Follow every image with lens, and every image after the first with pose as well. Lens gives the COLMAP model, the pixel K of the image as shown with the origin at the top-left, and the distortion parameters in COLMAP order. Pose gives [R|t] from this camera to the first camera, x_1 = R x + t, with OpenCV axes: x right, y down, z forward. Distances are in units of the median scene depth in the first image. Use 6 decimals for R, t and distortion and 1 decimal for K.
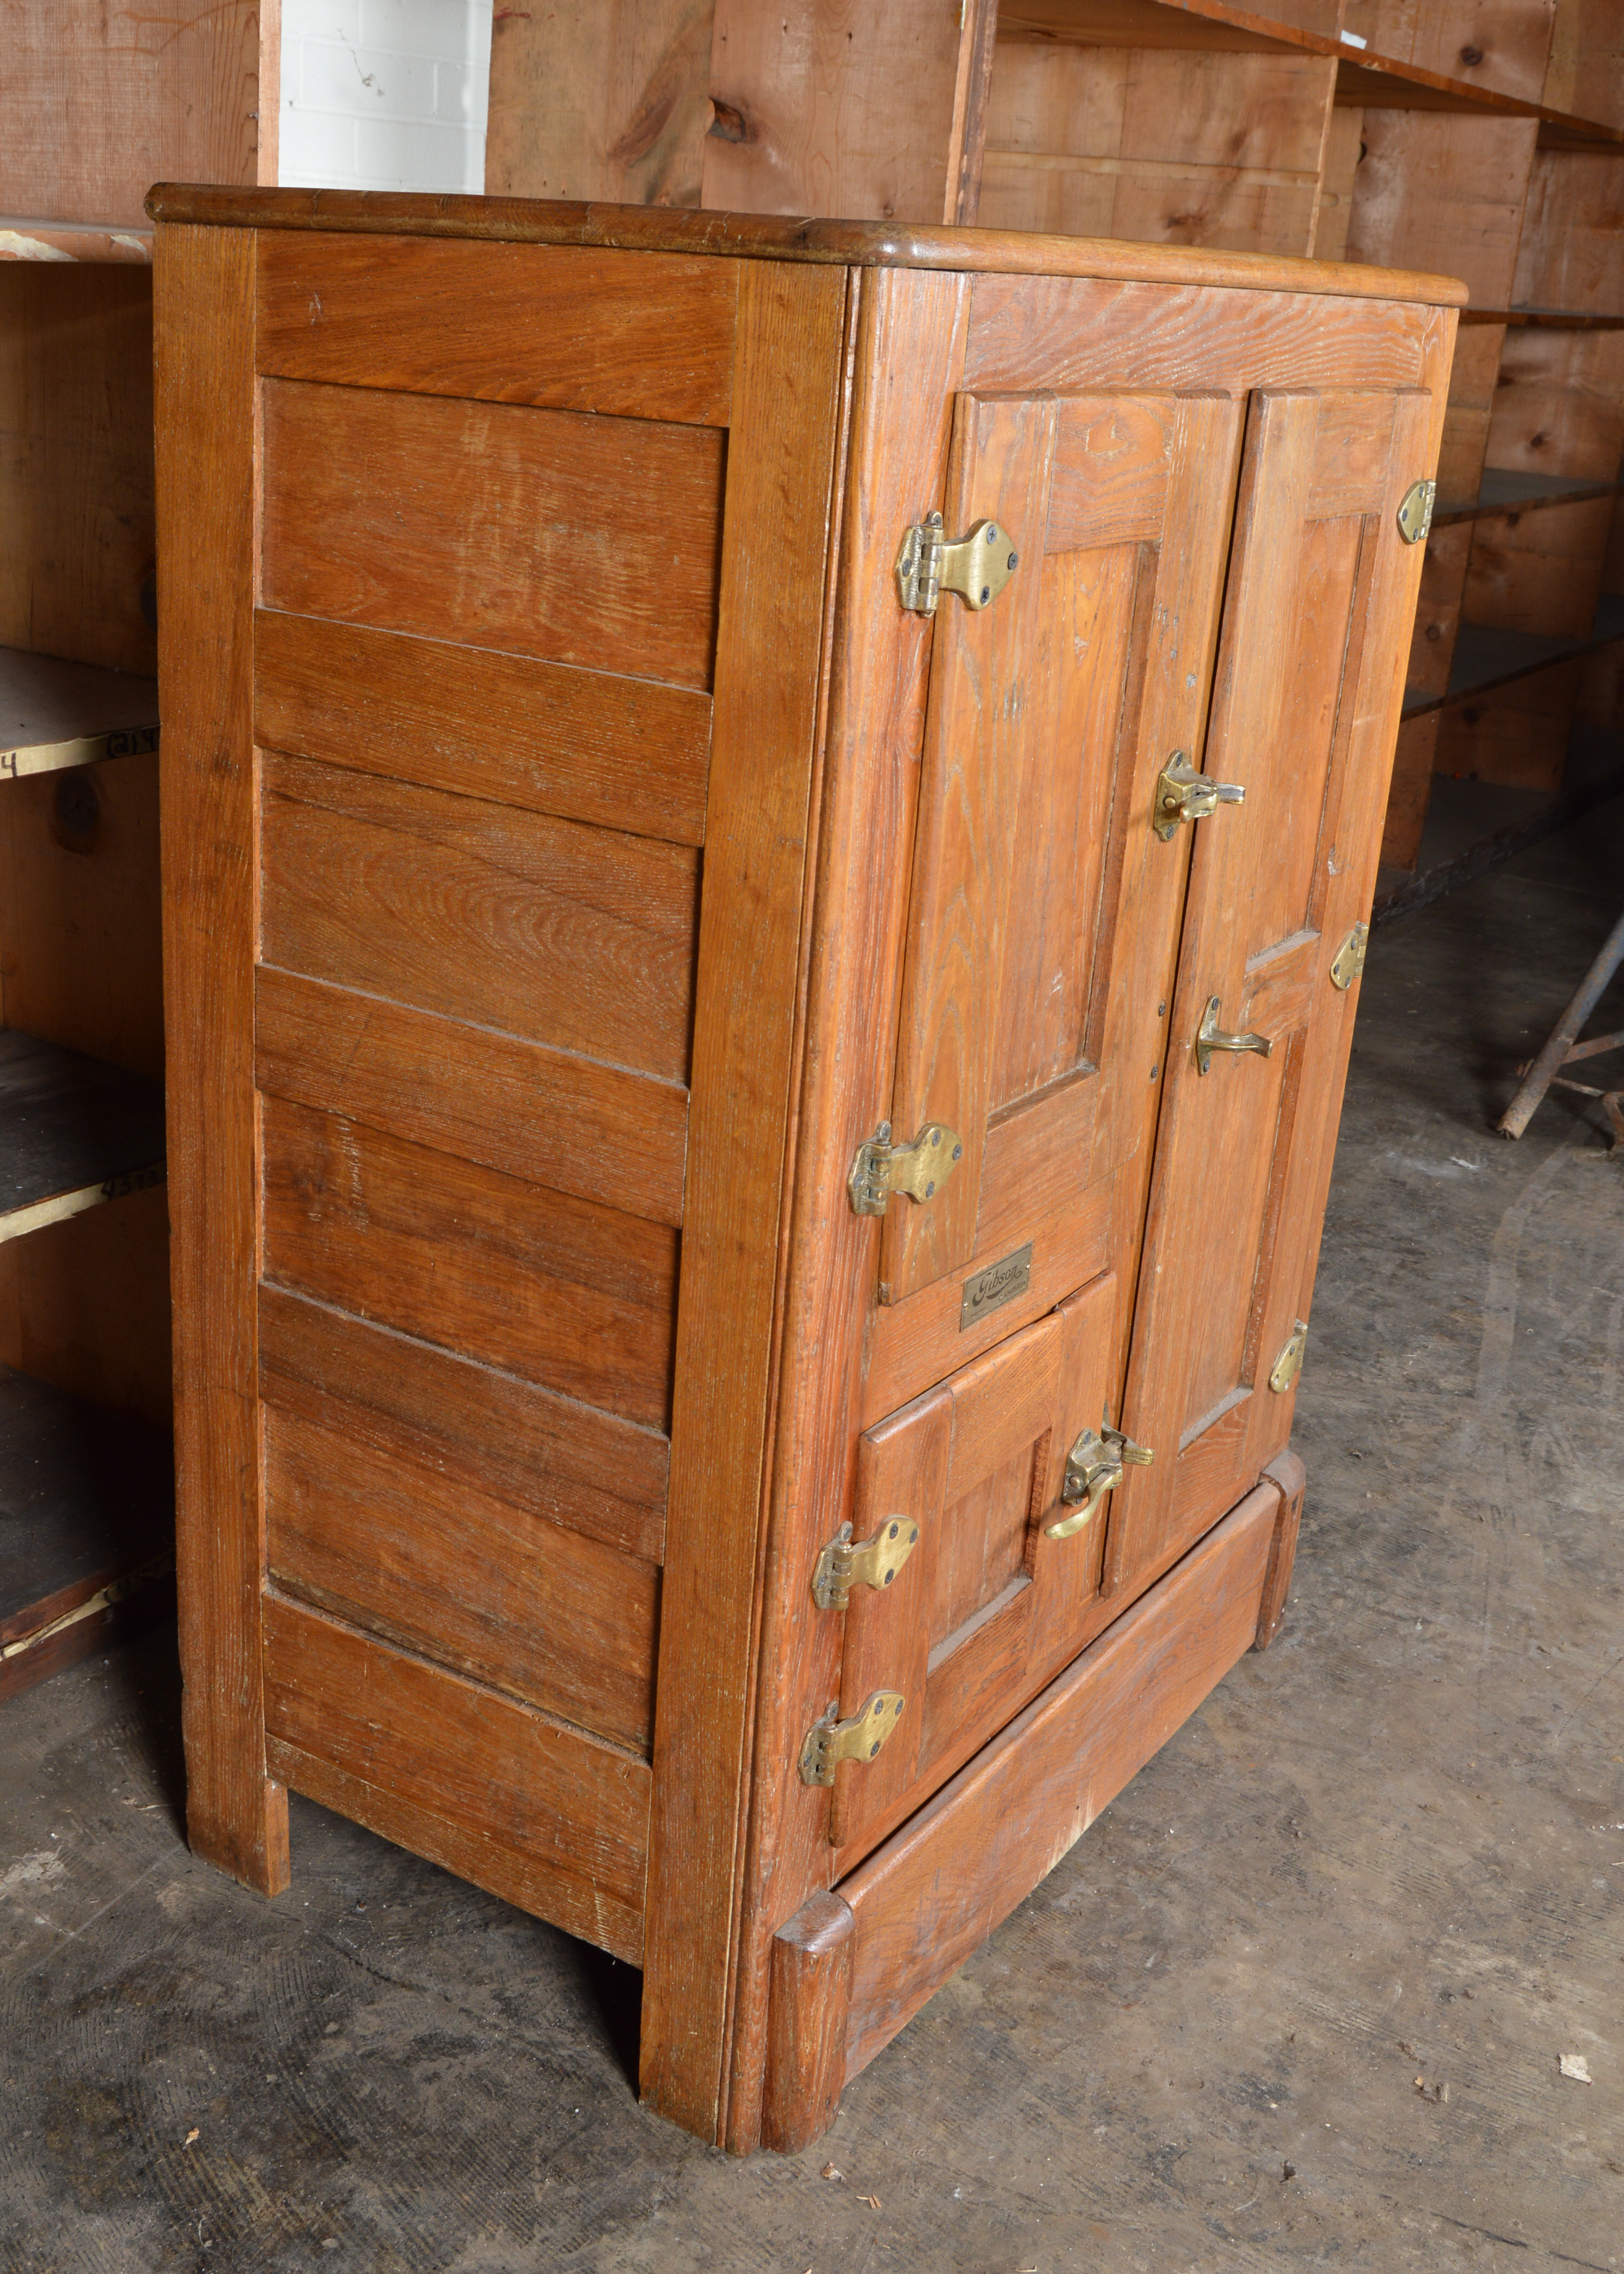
lens RADIAL K [[2387.8, 0, 809.6], [0, 2387.8, 1151.4], [0, 0, 1]] dist [-0.051625, 0.000000]
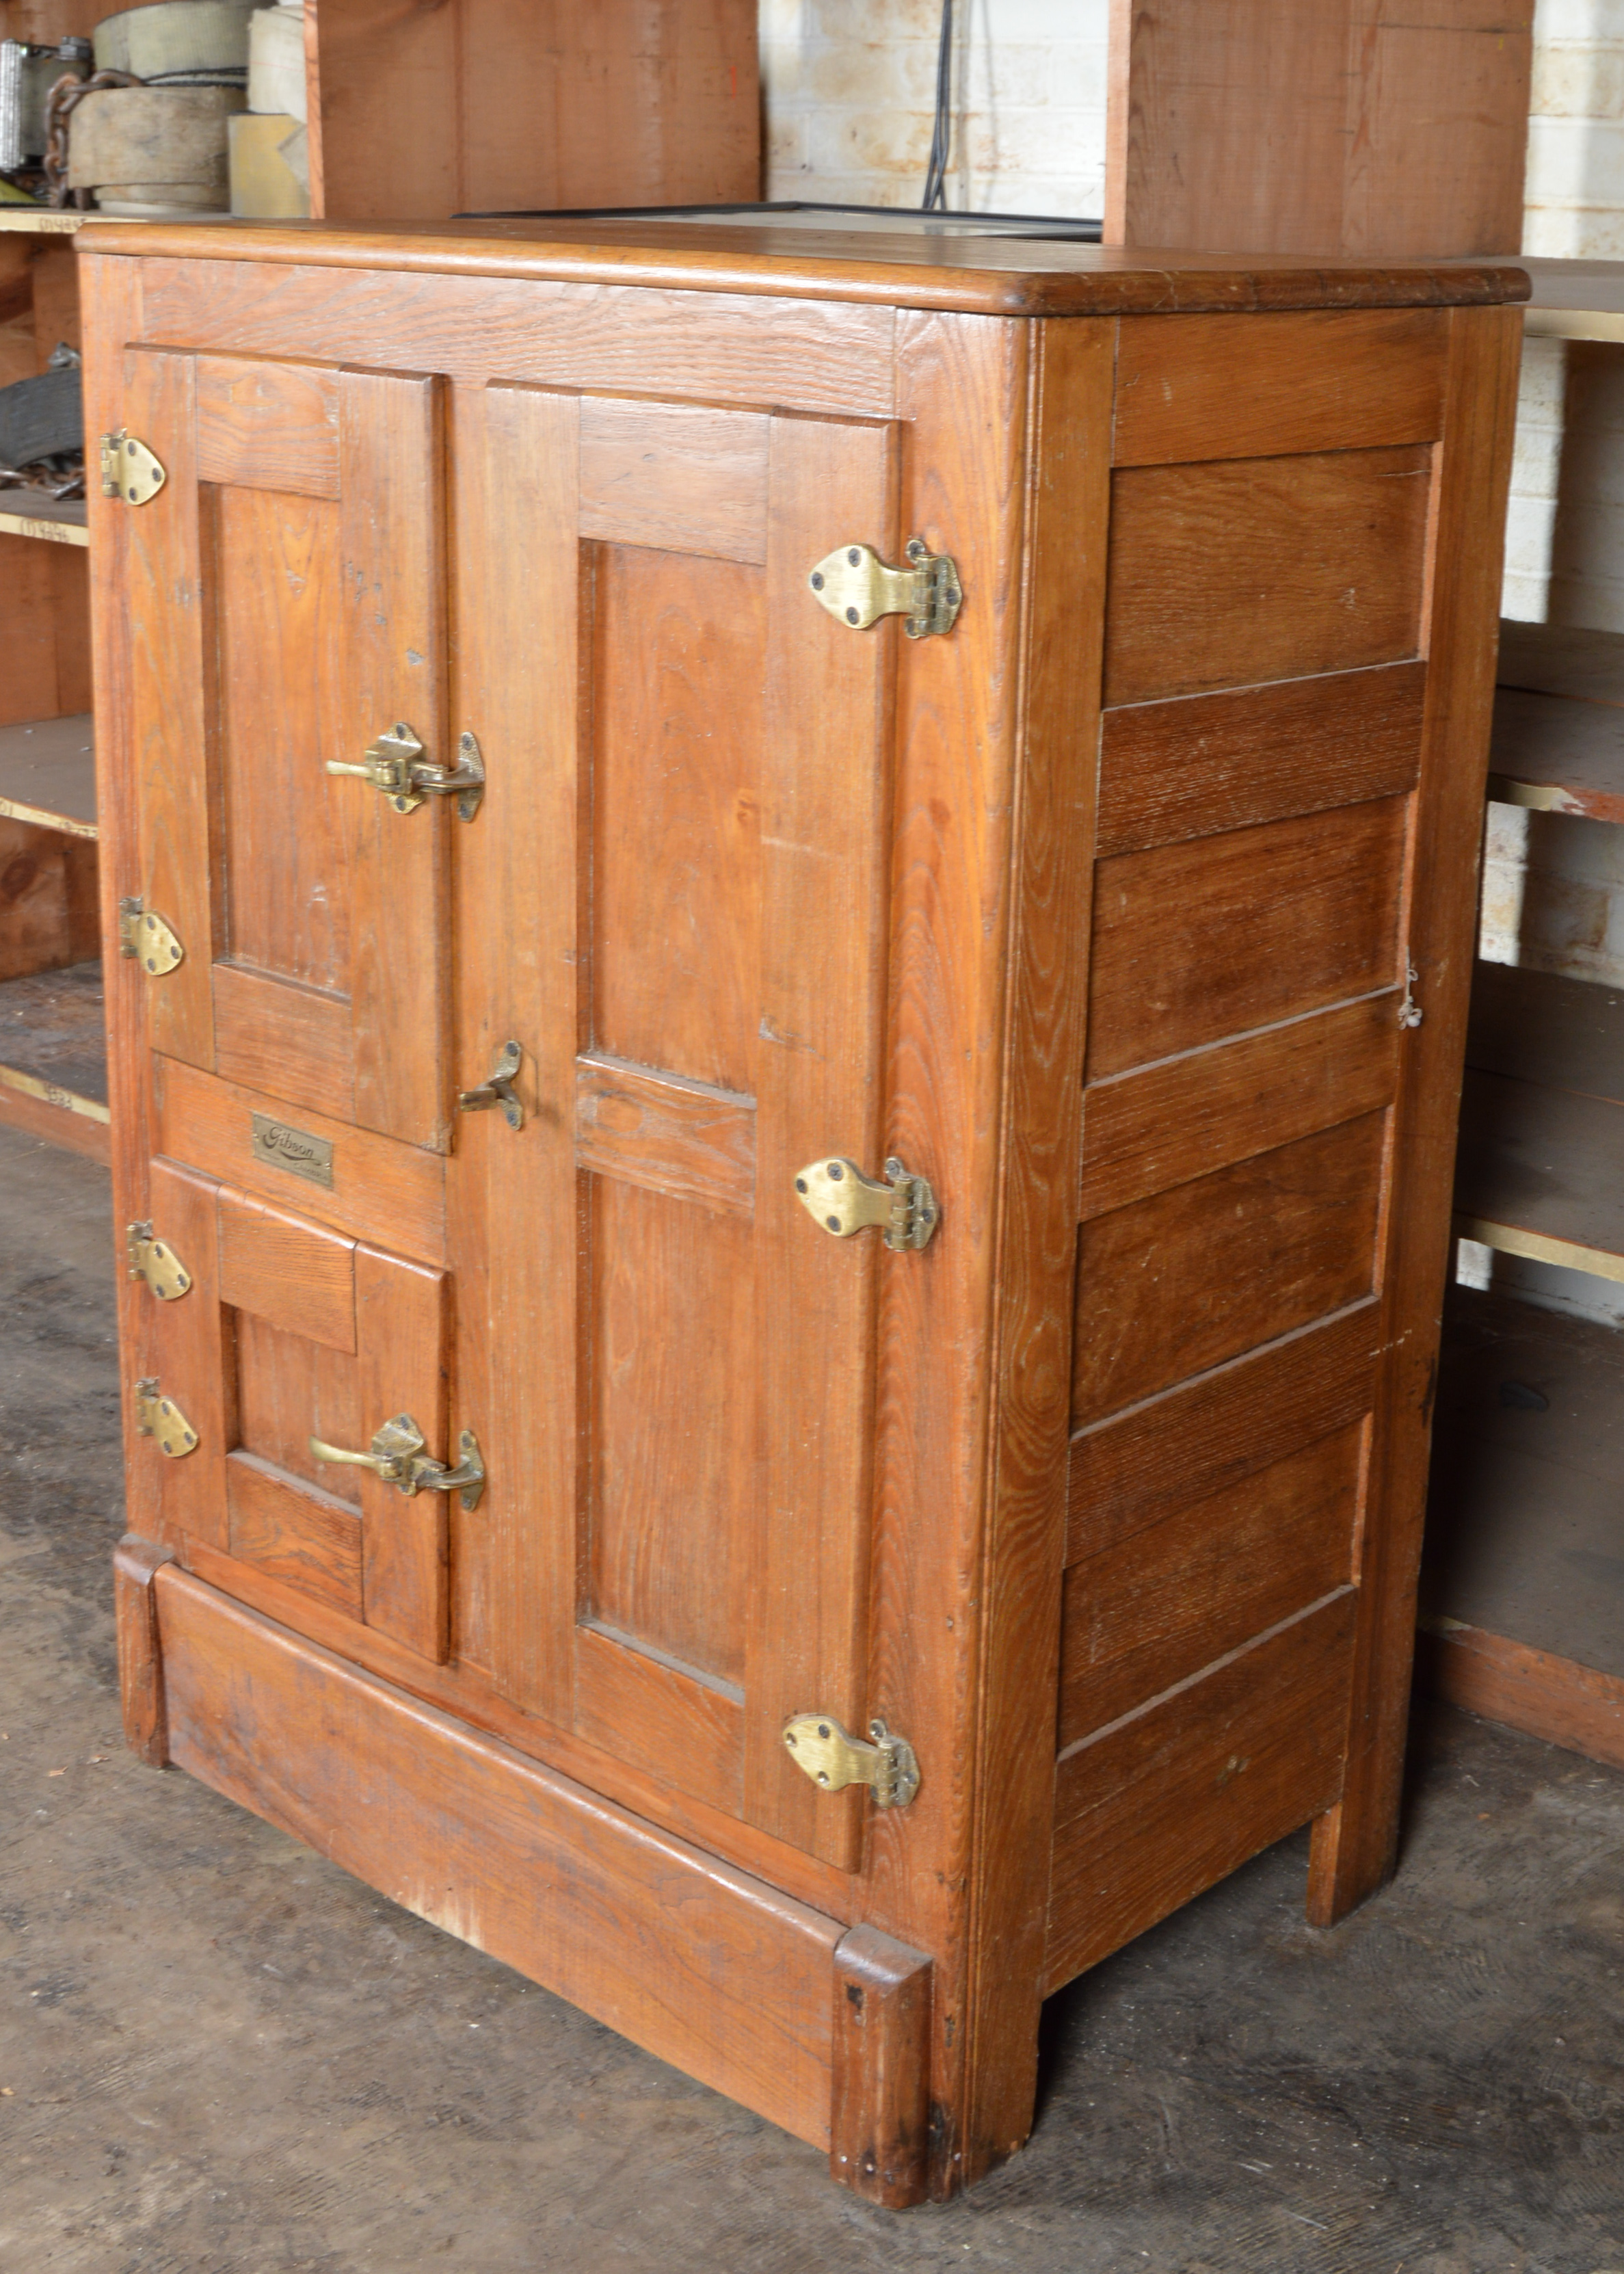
lens RADIAL K [[3049.4, 0, 943.3], [0, 3049.4, 1007.0], [0, 0, 1]] dist [-0.042257, 0.000000]
pose [[-0.143130, 0.200462, -0.969190, 1.224884], [-0.385823, 0.890495, 0.241163, -0.405148], [0.911402, 0.408453, -0.050114, 1.167292]]
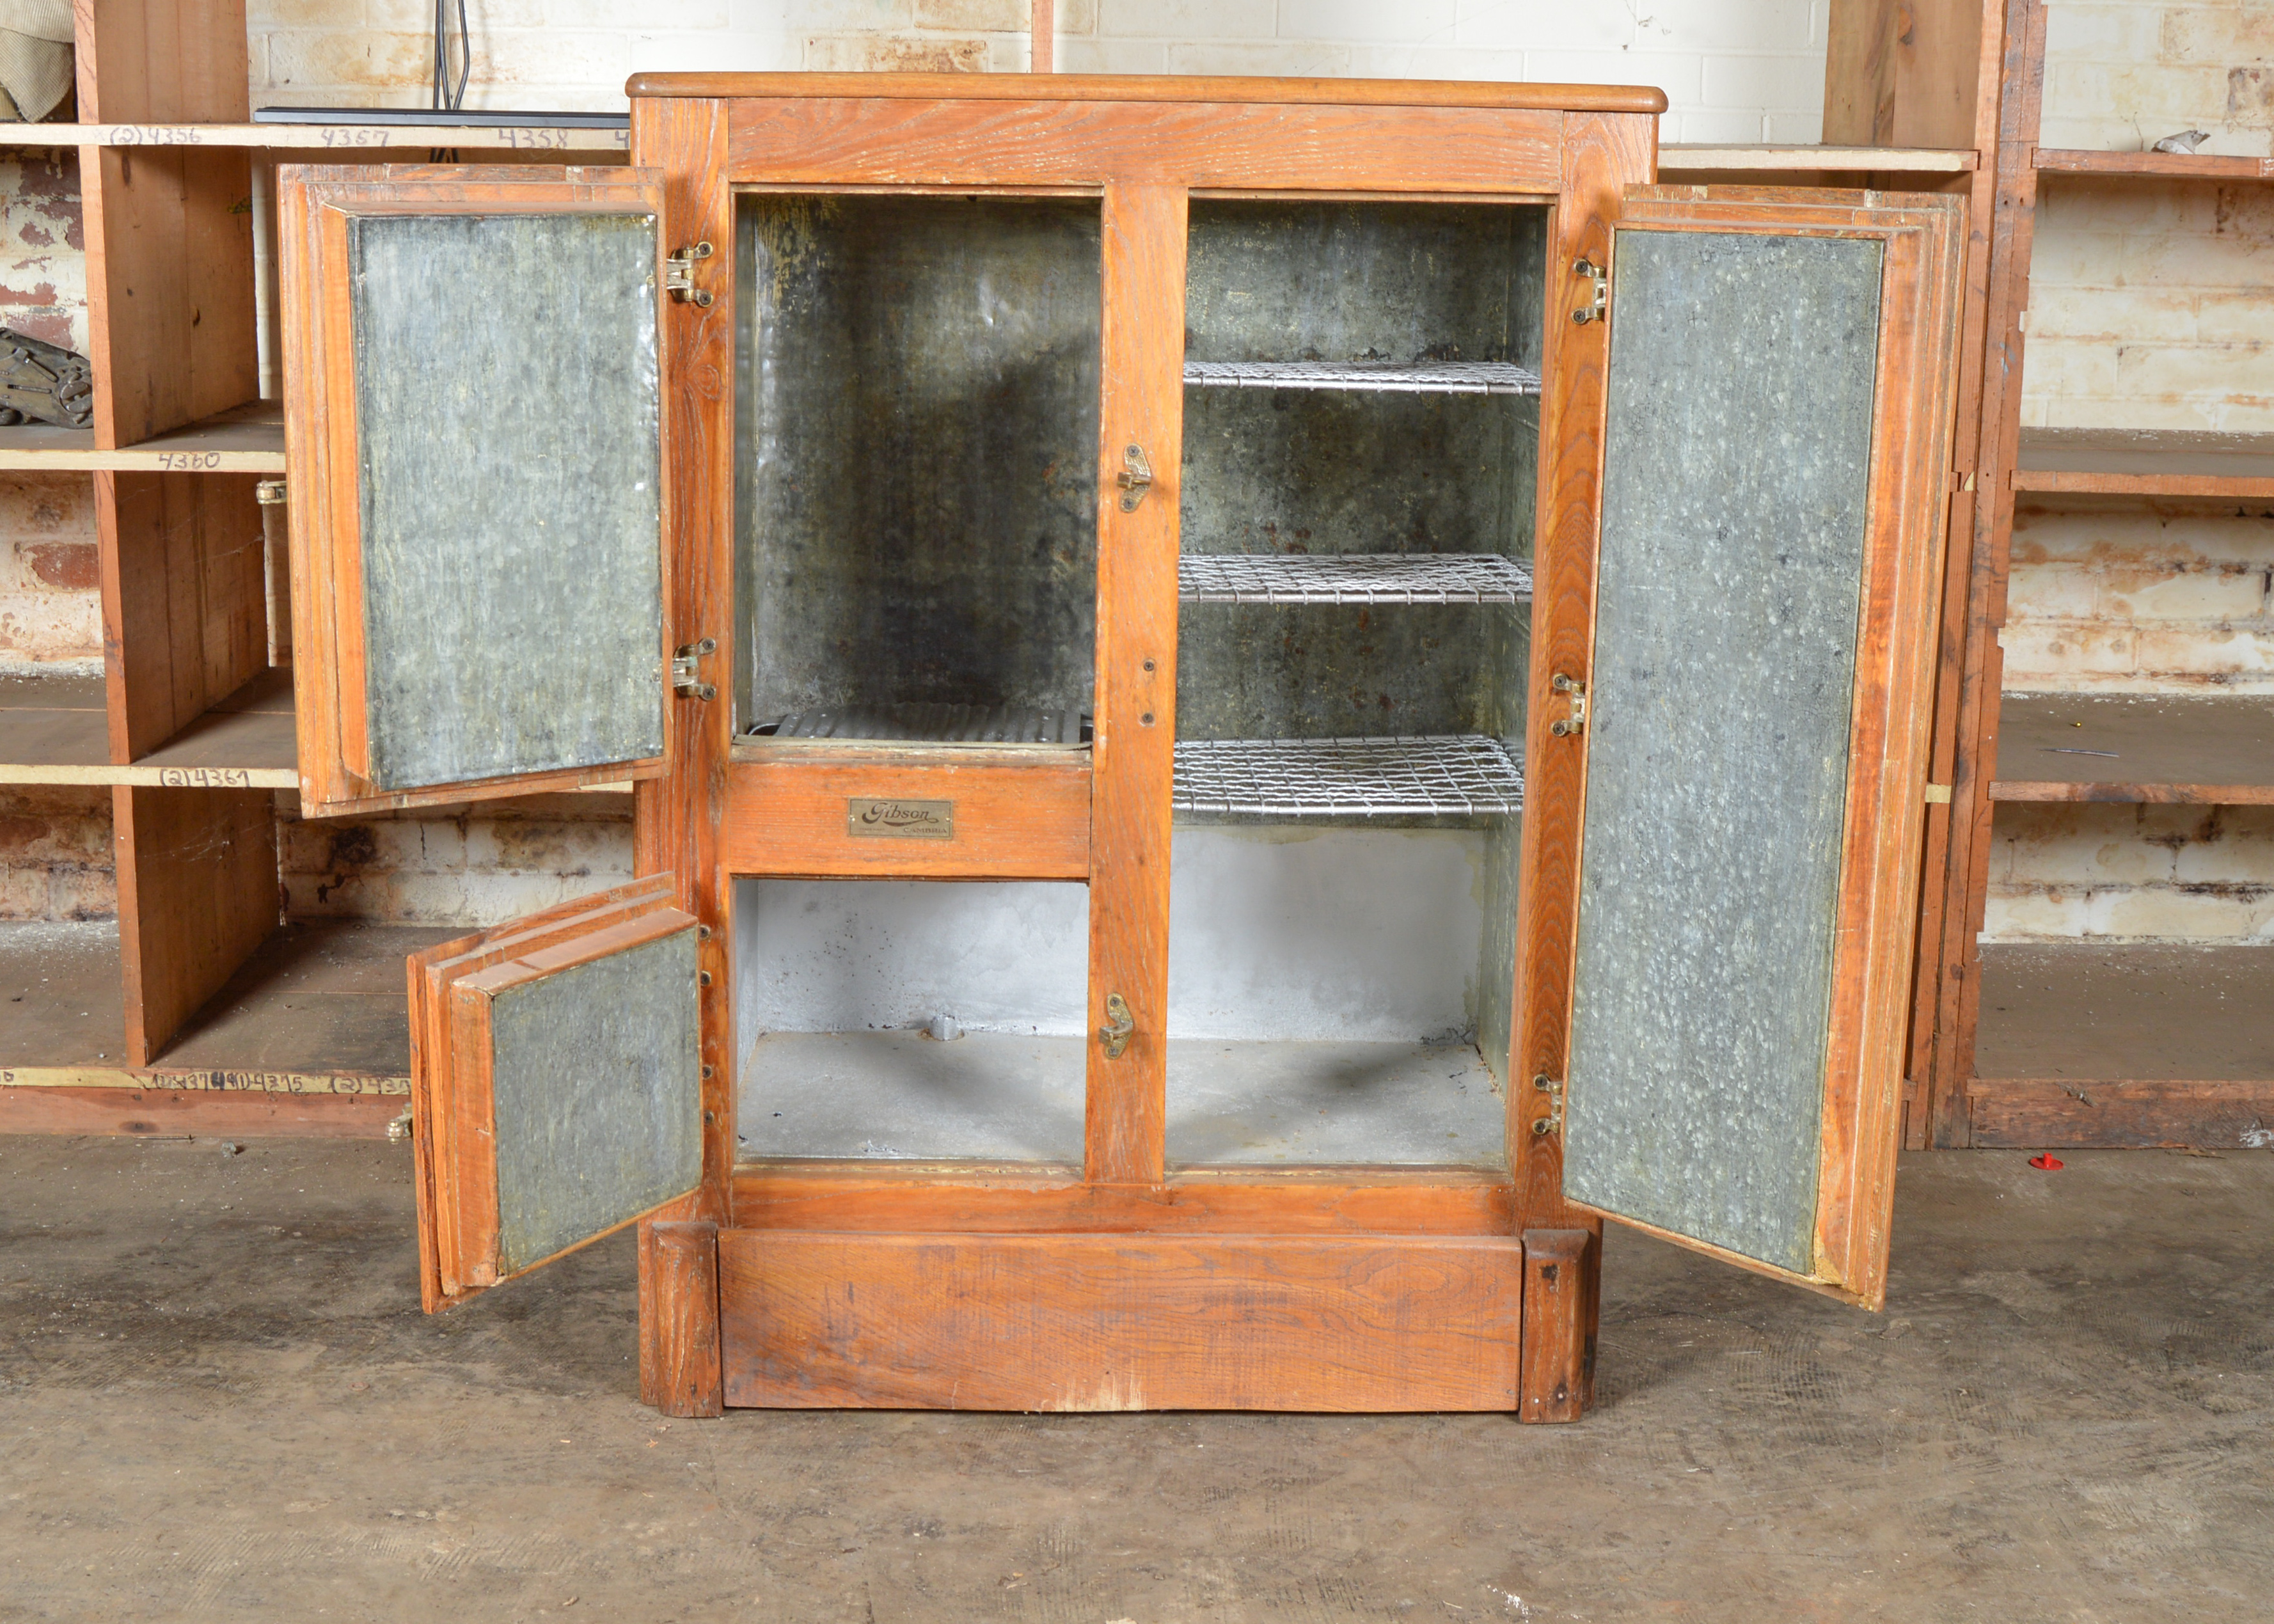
lens RADIAL K [[3020.1, 0, 1125.3], [0, 3020.1, 813.2], [0, 0, 1]] dist [-0.023391, 0.000000]
pose [[0.560412, 0.105858, -0.821421, 1.382743], [-0.271629, 0.960432, -0.061545, 0.109817], [0.782404, 0.257612, 0.566992, 0.111671]]
